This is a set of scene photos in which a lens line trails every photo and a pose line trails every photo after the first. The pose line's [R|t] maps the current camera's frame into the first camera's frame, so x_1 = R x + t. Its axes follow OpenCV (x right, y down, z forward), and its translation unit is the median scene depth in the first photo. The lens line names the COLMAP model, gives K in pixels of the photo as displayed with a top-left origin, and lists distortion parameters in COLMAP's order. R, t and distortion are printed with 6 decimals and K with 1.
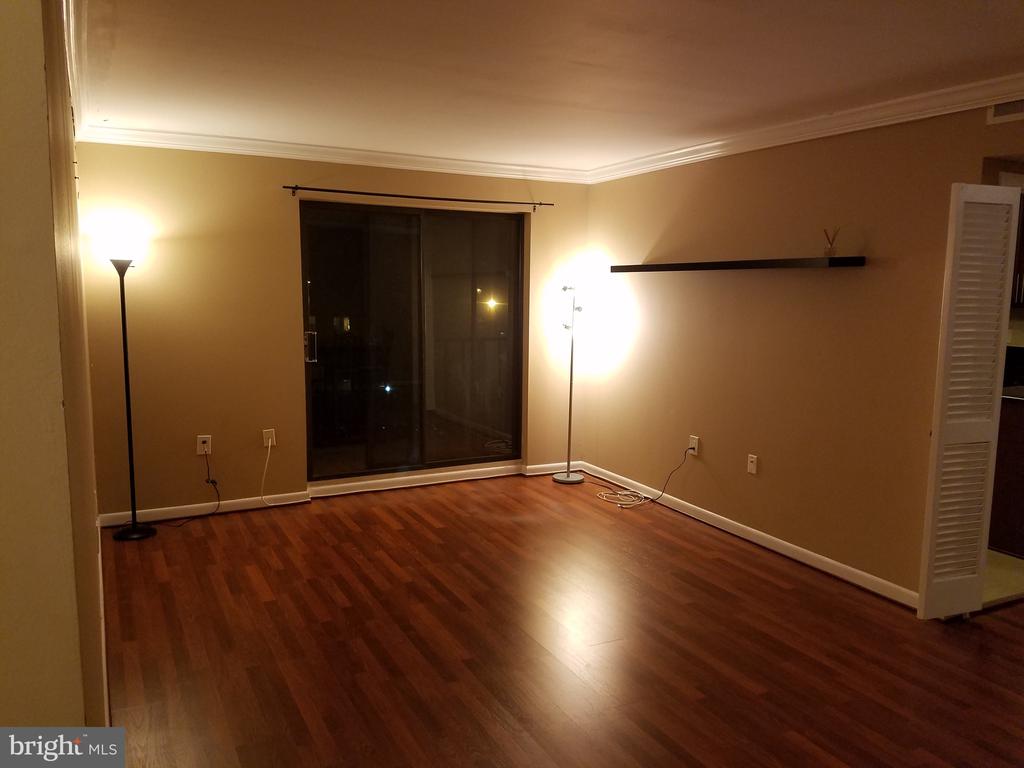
lens RADIAL K [[791.5, 0, 484.0], [0, 791.5, 396.1], [0, 0, 1]] dist [0.226041, -0.363439]
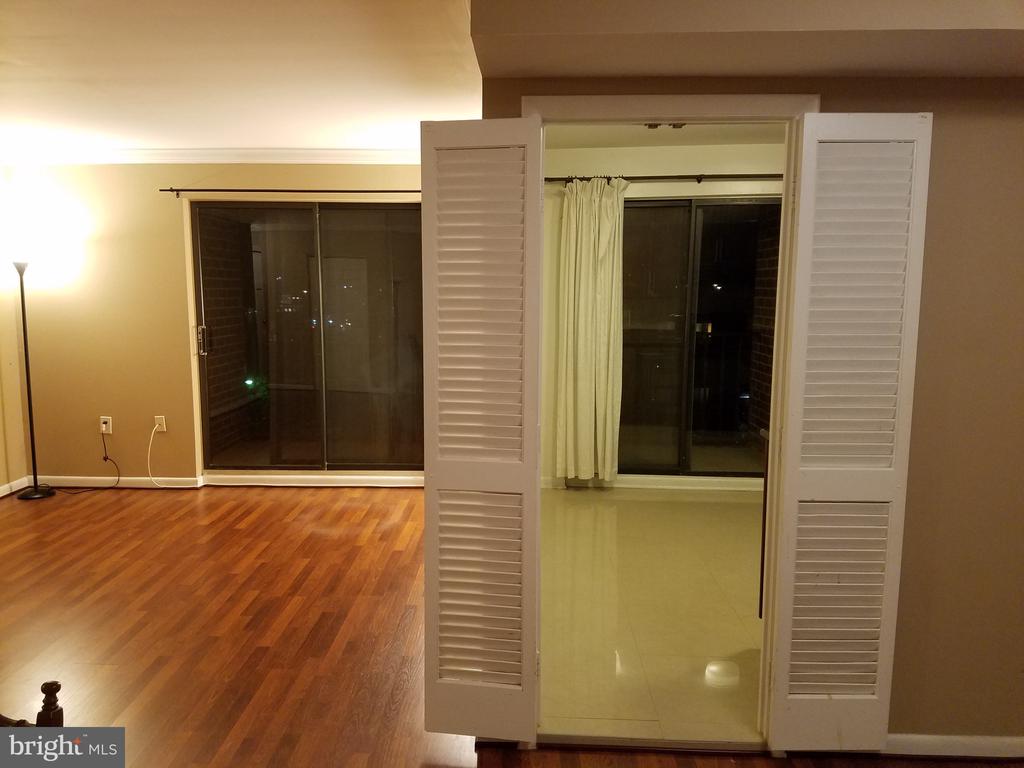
lens RADIAL K [[791.5, 0, 484.0], [0, 791.5, 396.1], [0, 0, 1]] dist [0.226041, -0.363439]
pose [[0.855253, 0.058479, -0.514900, 0.673468], [-0.062598, 0.997995, 0.009371, -0.022904], [0.514416, 0.024217, 0.857199, 0.293819]]
